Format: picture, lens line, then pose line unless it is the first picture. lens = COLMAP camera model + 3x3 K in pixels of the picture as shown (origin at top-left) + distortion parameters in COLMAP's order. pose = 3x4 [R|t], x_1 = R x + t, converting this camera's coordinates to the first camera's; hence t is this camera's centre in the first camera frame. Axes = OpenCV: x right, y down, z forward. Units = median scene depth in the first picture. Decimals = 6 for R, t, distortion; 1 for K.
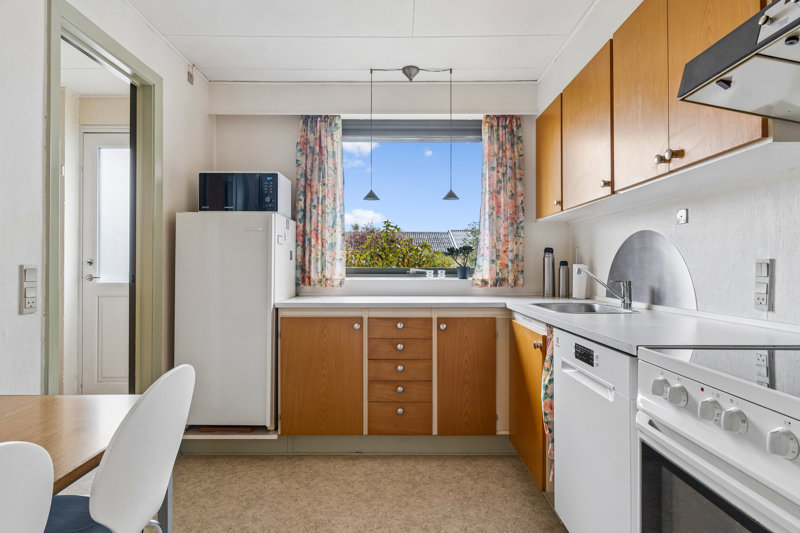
lens RADIAL K [[453.8, 0, 400.2], [0, 453.8, 265.4], [0, 0, 1]] dist [0.003473, 0.000276]
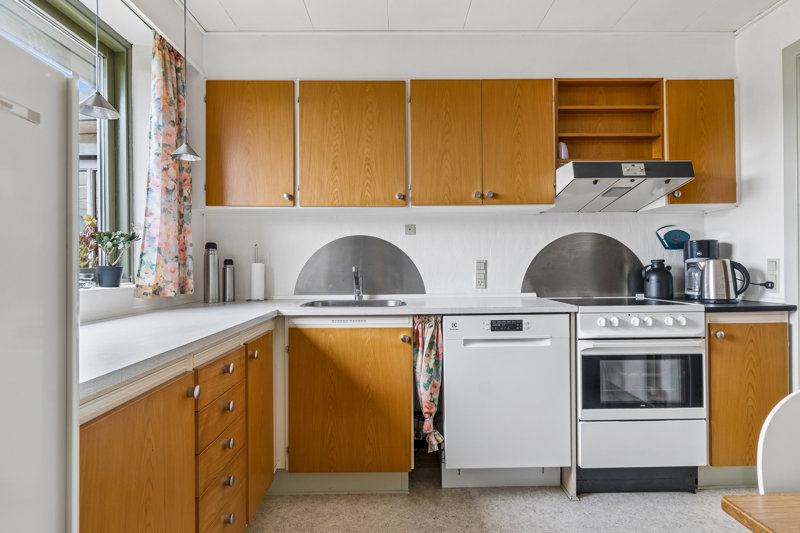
lens RADIAL K [[431.5, 0, 402.6], [0, 431.5, 265.8], [0, 0, 1]] dist [-0.003271, 0.000145]
pose [[-0.030450, -0.000505, 0.999536, -0.598762], [0.003558, 0.999993, 0.000614, 0.004172], [-0.999530, 0.003575, -0.030448, 0.878904]]
